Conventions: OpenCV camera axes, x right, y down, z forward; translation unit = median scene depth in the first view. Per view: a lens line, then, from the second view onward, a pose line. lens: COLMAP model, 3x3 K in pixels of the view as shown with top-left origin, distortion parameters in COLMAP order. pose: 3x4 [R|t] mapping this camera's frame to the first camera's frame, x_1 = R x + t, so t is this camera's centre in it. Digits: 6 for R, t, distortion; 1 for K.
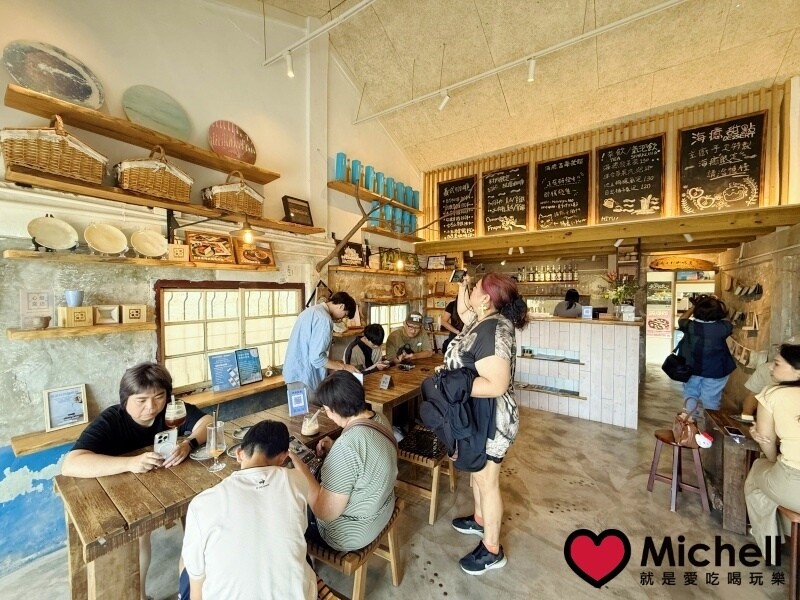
lens RADIAL K [[323.6, 0, 399.6], [0, 323.6, 300.2], [0, 0, 1]] dist [0.002101, 0.000155]
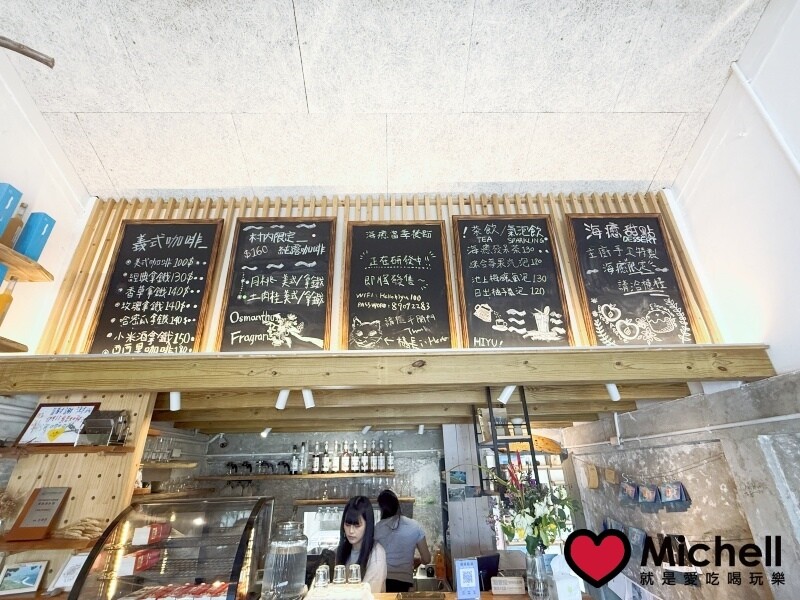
lens RADIAL K [[371.6, 0, 398.7], [0, 371.6, 299.6], [0, 0, 1]] dist [-0.001982, 0.000601]
pose [[0.815766, 0.226793, 0.532063, 0.210449], [0.035404, 0.898611, -0.437316, -0.064856], [-0.577298, 0.375585, 0.725026, 0.599084]]
